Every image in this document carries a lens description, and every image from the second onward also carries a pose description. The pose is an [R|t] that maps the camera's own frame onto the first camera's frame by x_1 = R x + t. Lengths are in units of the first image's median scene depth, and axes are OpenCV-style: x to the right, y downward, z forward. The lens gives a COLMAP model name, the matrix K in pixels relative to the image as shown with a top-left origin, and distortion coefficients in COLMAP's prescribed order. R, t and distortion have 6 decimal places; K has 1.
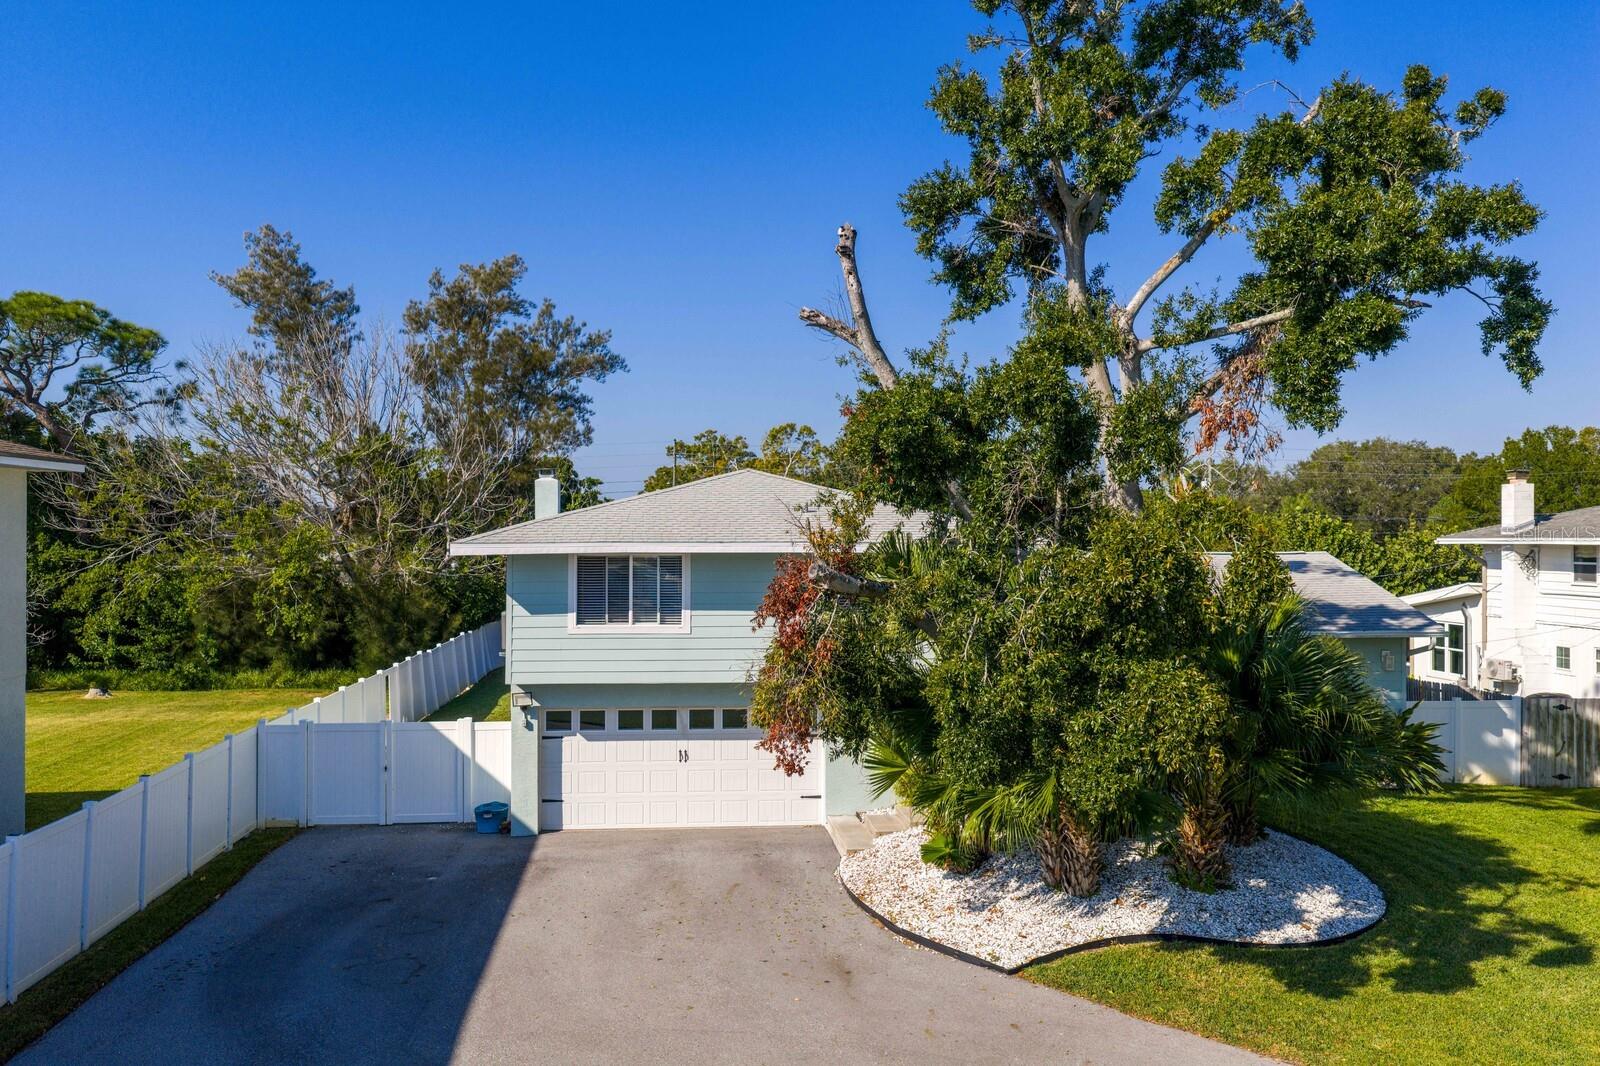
lens RADIAL K [[1334.3, 0, 800.0], [0, 1334.3, 533.0], [0, 0, 1]] dist [0.011121, -0.012120]
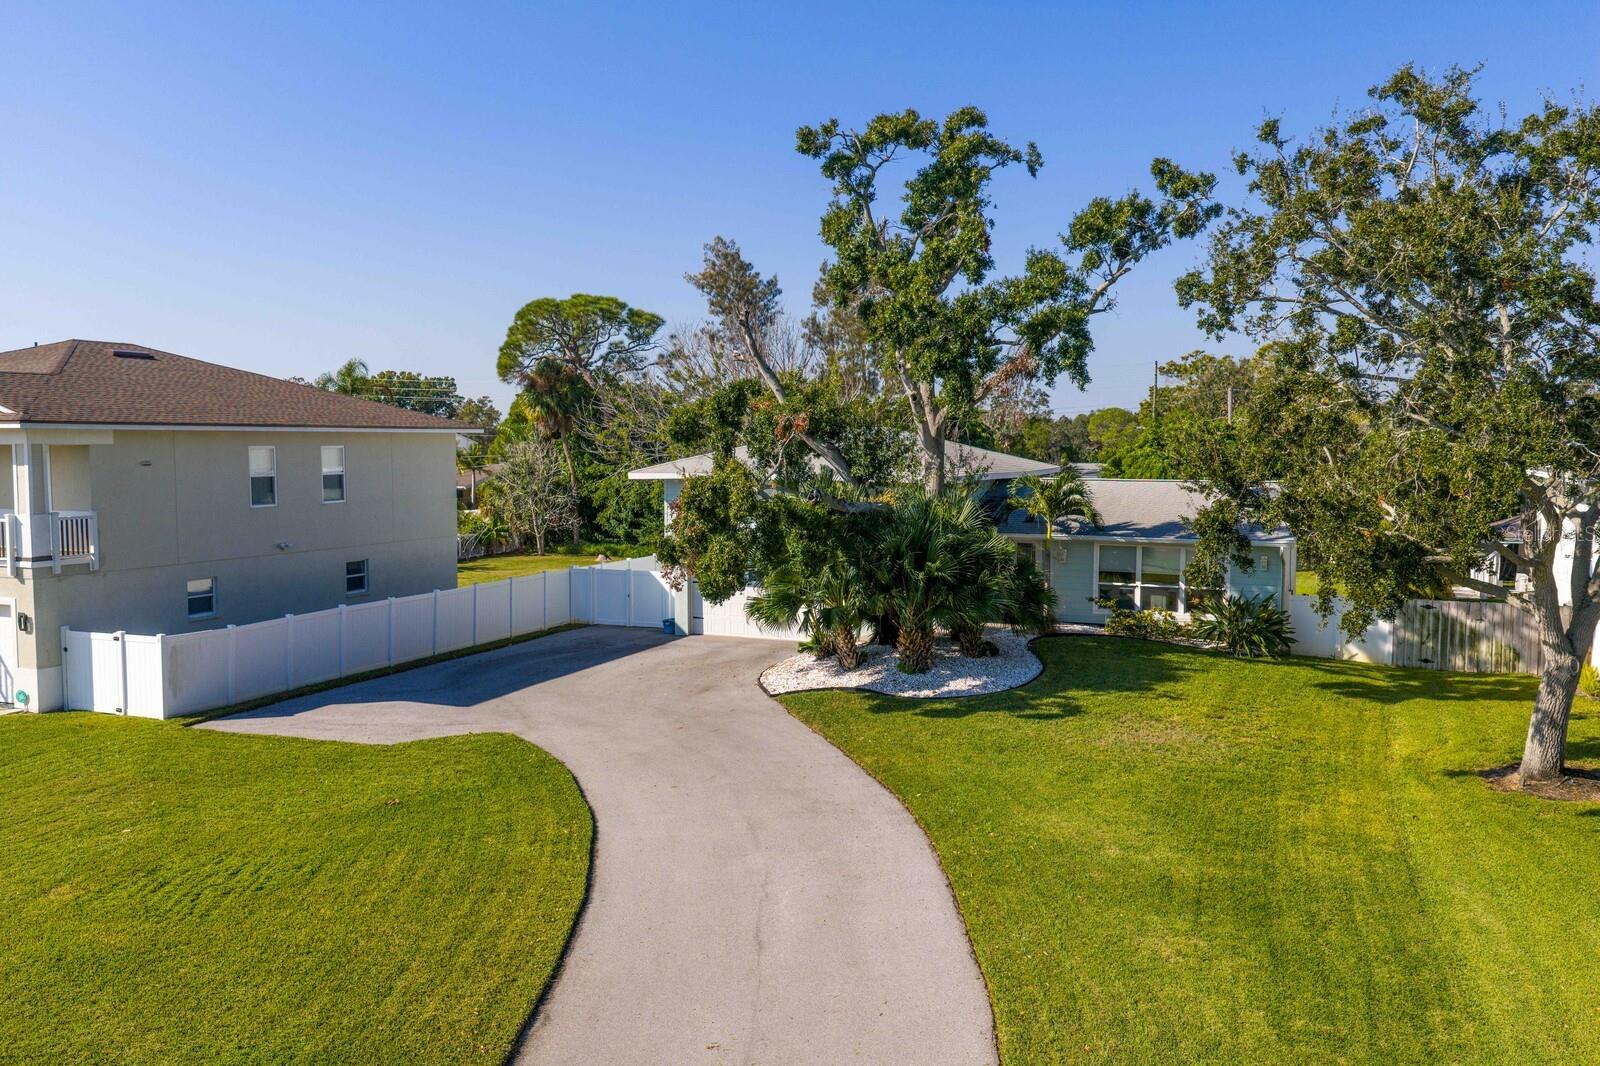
lens RADIAL K [[1315.5, 0, 800.0], [0, 1315.5, 533.0], [0, 0, 1]] dist [0.030969, -0.061003]
pose [[0.884832, 0.033891, -0.464676, 0.348451], [-0.000568, 0.997429, 0.071666, -0.017069], [0.465910, -0.063148, 0.882576, -0.220603]]
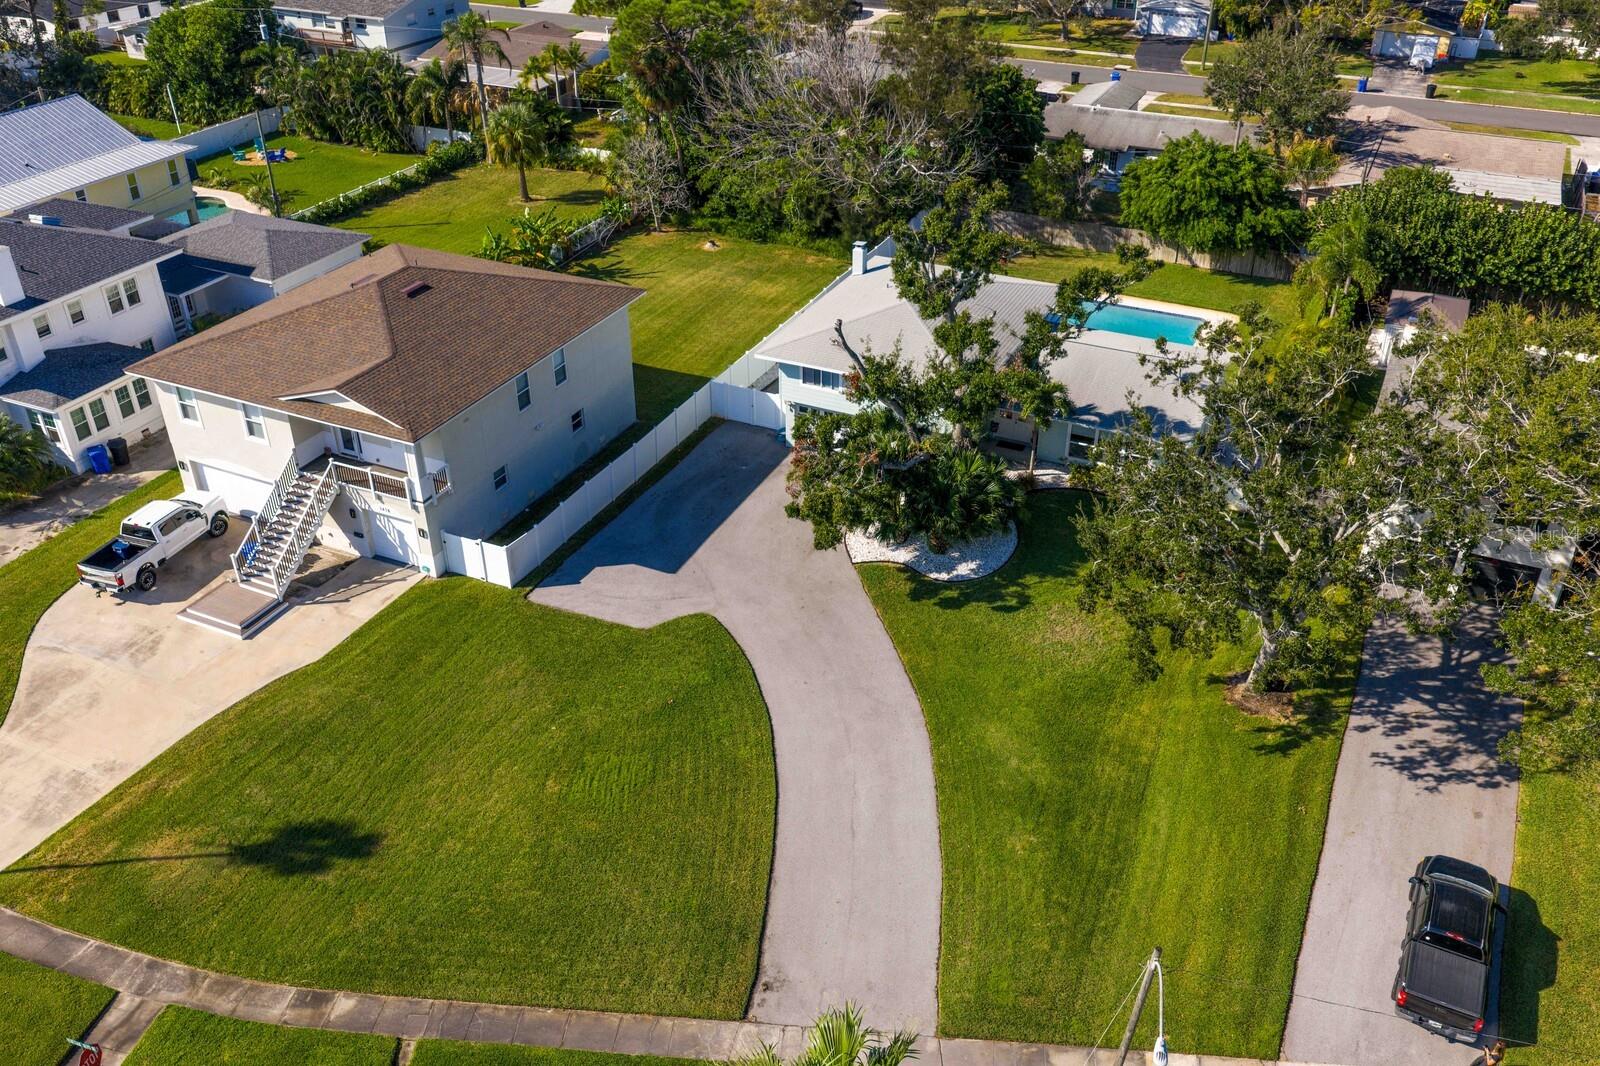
lens RADIAL K [[1315.5, 0, 800.0], [0, 1315.5, 533.0], [0, 0, 1]] dist [0.030969, -0.061003]
pose [[0.862944, 0.264610, -0.430475, 0.460806], [0.004216, 0.848121, 0.529786, -0.476373], [0.505282, -0.458990, 0.730766, -0.463273]]
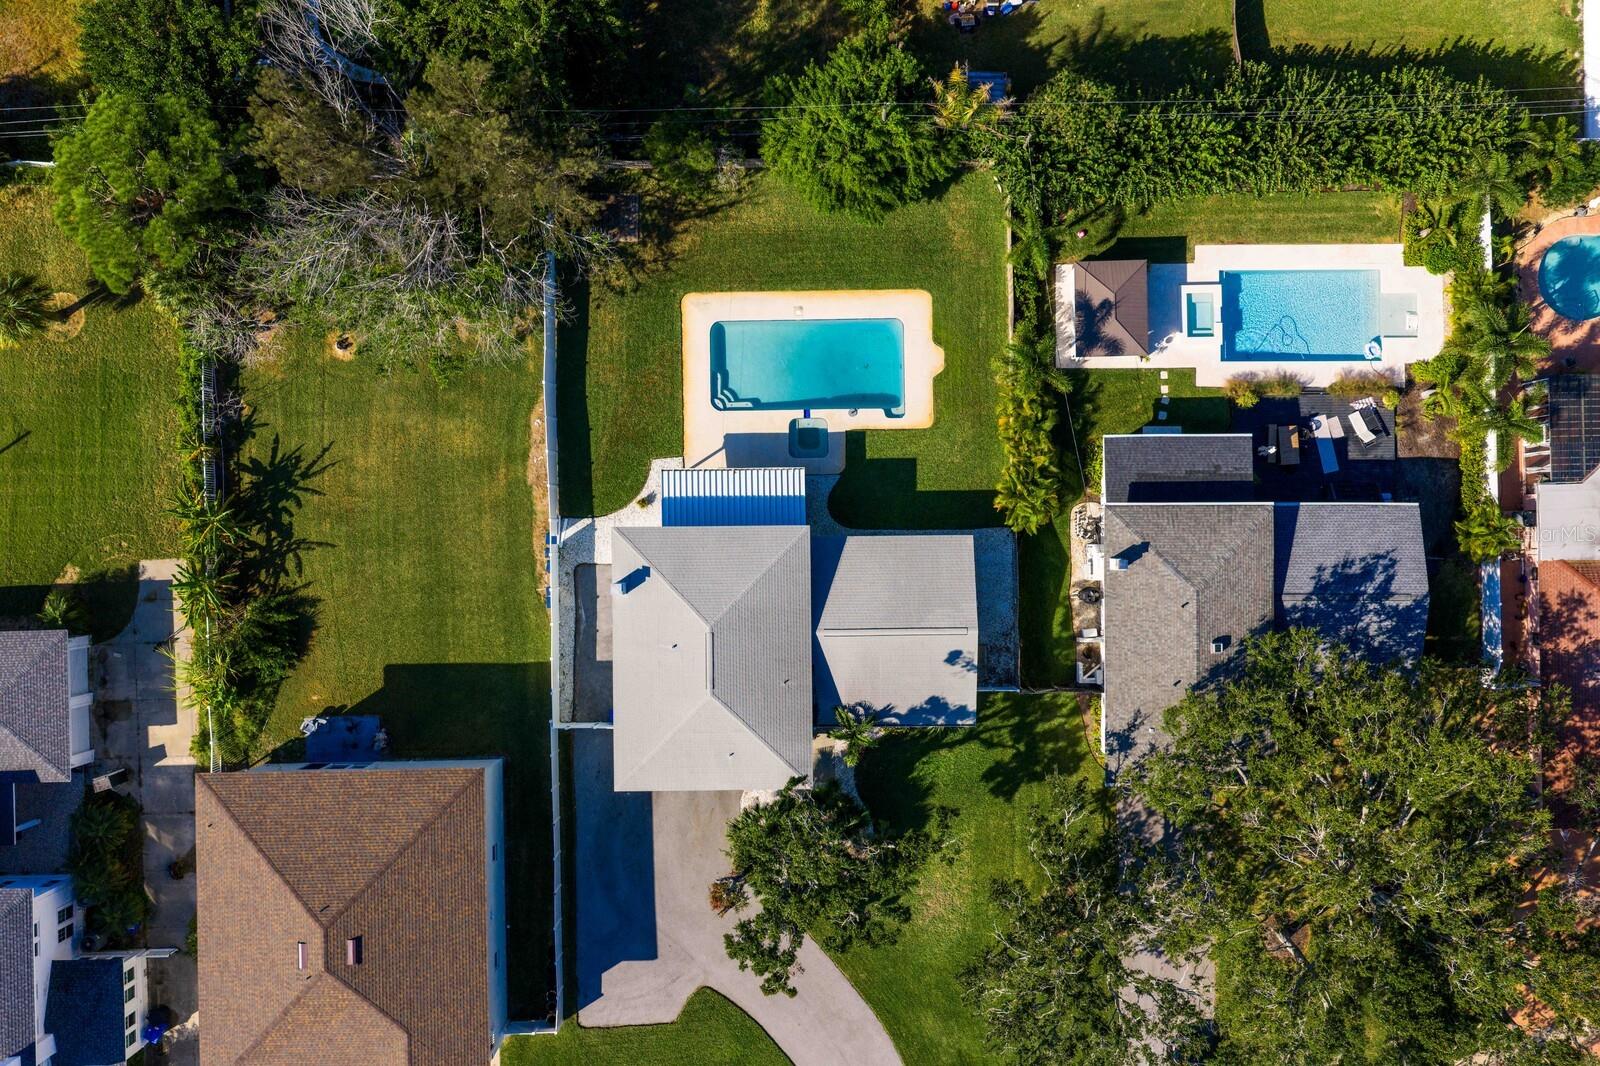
lens RADIAL K [[1334.3, 0, 800.0], [0, 1334.3, 533.0], [0, 0, 1]] dist [0.011121, -0.012120]
pose [[0.997762, 0.064543, -0.017479, 0.083074], [0.016883, 0.009773, 0.999810, -1.364164], [0.064702, -0.997867, 0.008661, 0.698400]]
